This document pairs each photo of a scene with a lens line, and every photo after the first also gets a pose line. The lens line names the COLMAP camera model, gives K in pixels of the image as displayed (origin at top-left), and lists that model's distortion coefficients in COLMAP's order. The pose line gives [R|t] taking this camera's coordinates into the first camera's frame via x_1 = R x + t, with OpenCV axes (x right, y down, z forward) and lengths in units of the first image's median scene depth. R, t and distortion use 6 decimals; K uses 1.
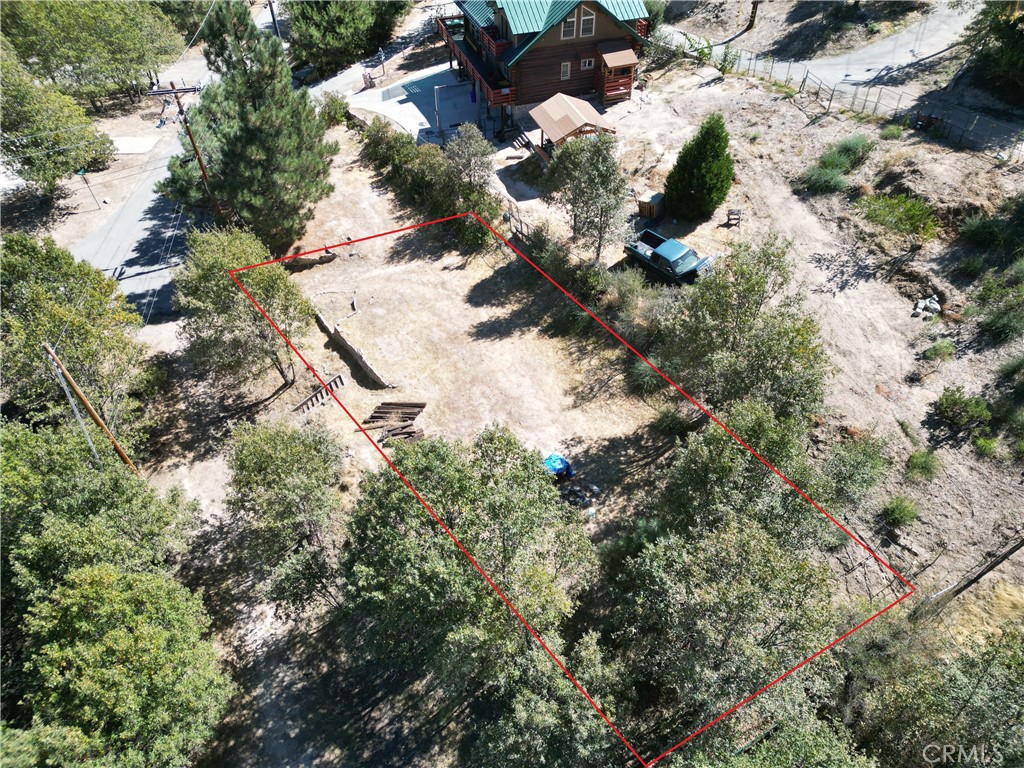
lens RADIAL K [[721.0, 0, 520.4], [0, 721.0, 384.9], [0, 0, 1]] dist [0.060480, -0.051241]
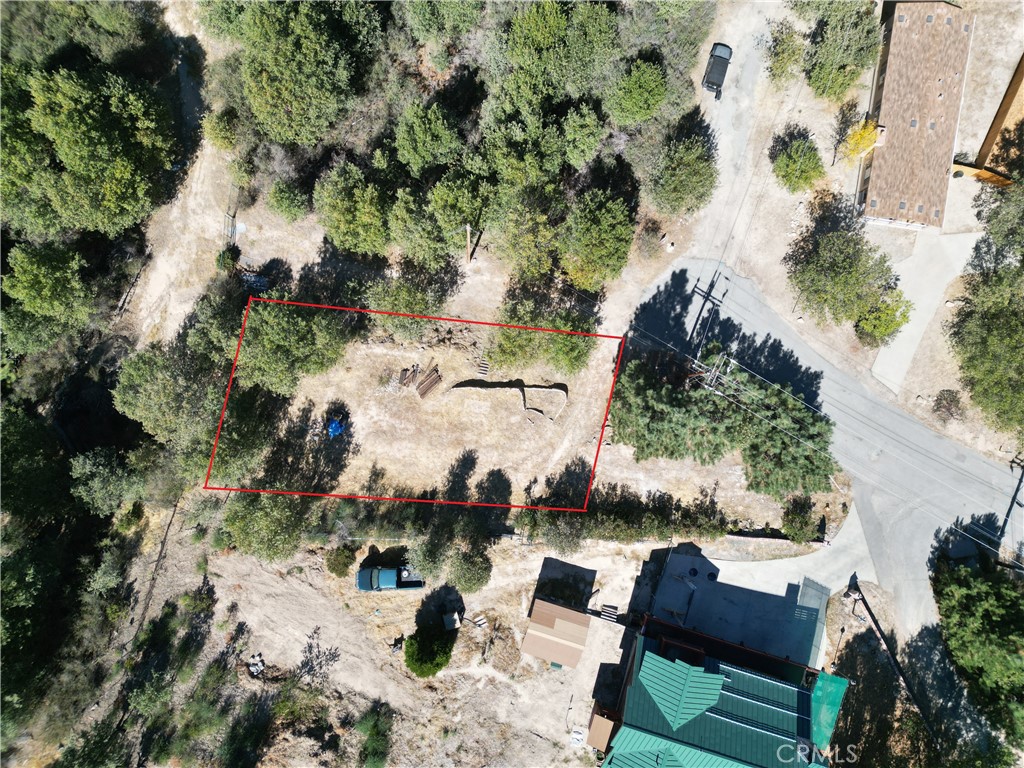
lens RADIAL K [[721.0, 0, 529.9], [0, 721.0, 385.9], [0, 0, 1]] dist [0.060480, -0.051241]
pose [[-0.596309, 0.802610, -0.015252, -0.255826], [-0.565511, -0.406517, 0.717594, -1.221221], [0.569748, 0.436533, 0.696295, -0.059477]]
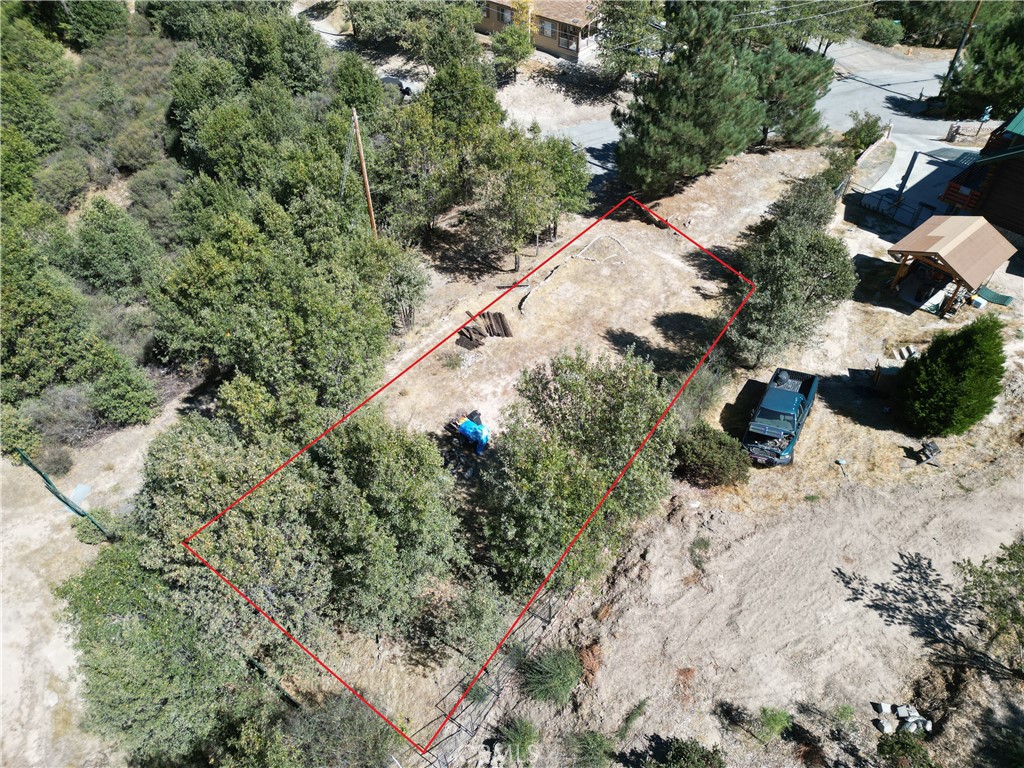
lens RADIAL K [[721.0, 0, 507.5], [0, 721.0, 387.0], [0, 0, 1]] dist [0.060480, -0.051241]
pose [[0.372118, 0.661183, -0.651433, 0.574560], [-0.650629, 0.686352, 0.324966, -0.247963], [0.661974, 0.302916, 0.685589, 0.250346]]
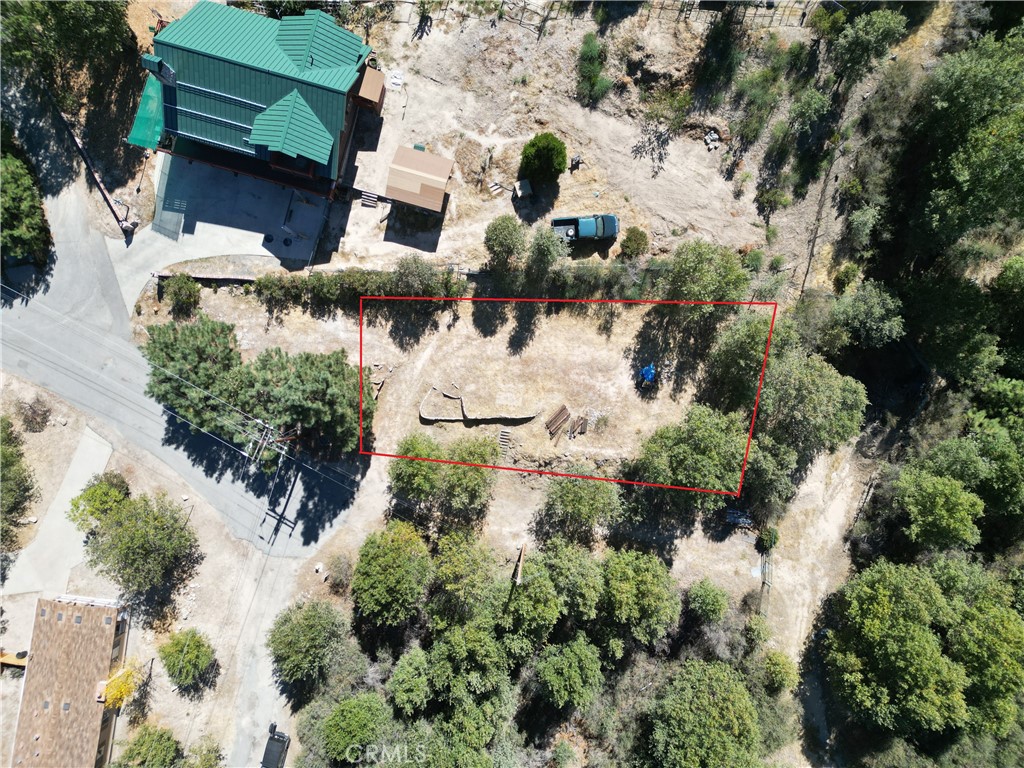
lens RADIAL K [[721.0, 0, 502.8], [0, 721.0, 382.2], [0, 0, 1]] dist [0.060480, -0.051241]
pose [[0.569498, -0.821361, 0.032209, -0.202860], [0.573332, 0.424994, 0.700479, -1.169519], [-0.589035, -0.380455, 0.712946, -0.108685]]
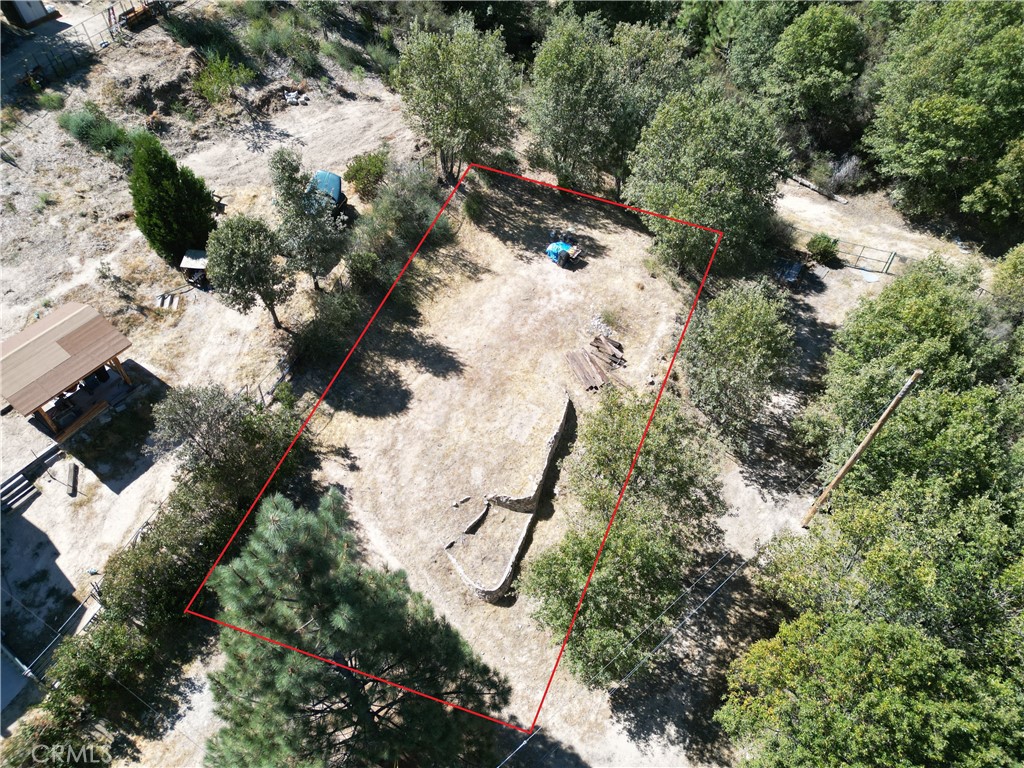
lens RADIAL K [[721.0, 0, 518.9], [0, 721.0, 381.3], [0, 0, 1]] dist [0.060480, -0.051241]
pose [[-0.581776, -0.603297, 0.545500, -0.603906], [0.579370, 0.163328, 0.798532, -0.732903], [-0.570847, 0.780613, 0.254512, 0.743409]]
